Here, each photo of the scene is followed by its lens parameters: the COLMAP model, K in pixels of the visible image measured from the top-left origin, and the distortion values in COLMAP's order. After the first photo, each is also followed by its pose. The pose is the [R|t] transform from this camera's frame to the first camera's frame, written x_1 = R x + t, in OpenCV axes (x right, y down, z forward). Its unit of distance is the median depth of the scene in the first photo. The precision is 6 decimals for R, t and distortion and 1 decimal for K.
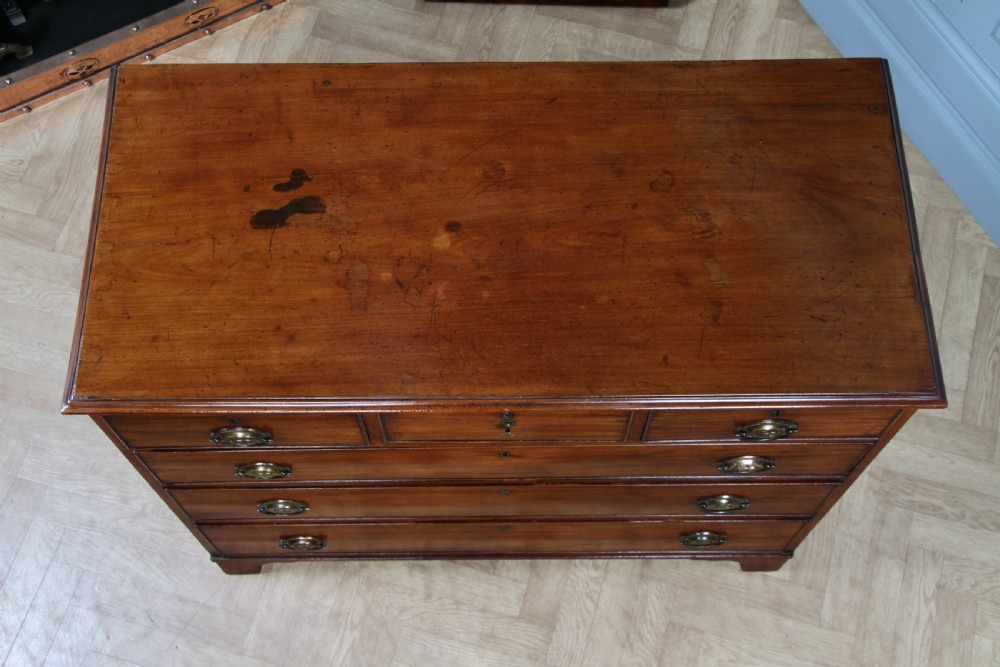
lens RADIAL K [[1243.5, 0, 494.1], [0, 1243.5, 323.6], [0, 0, 1]] dist [0.015707, 0.000000]
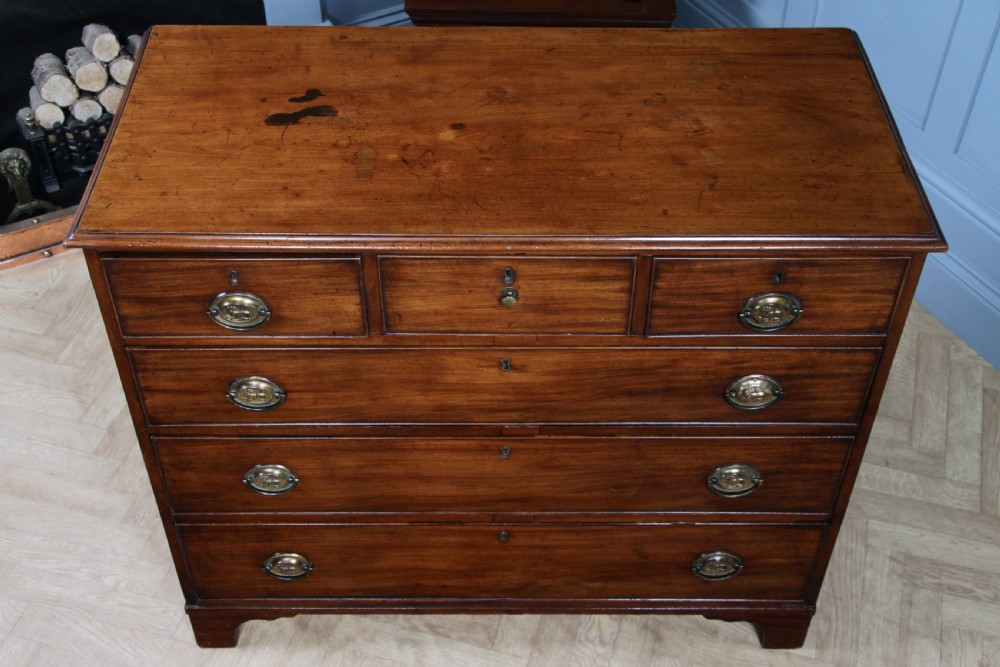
lens RADIAL K [[1243.5, 0, 494.1], [0, 1243.5, 329.6], [0, 0, 1]] dist [0.015707, 0.000000]
pose [[0.999968, 0.007789, 0.001737, -0.002631], [-0.006540, 0.924582, -0.380927, 0.480164], [-0.004573, 0.380904, 0.924603, 0.093682]]
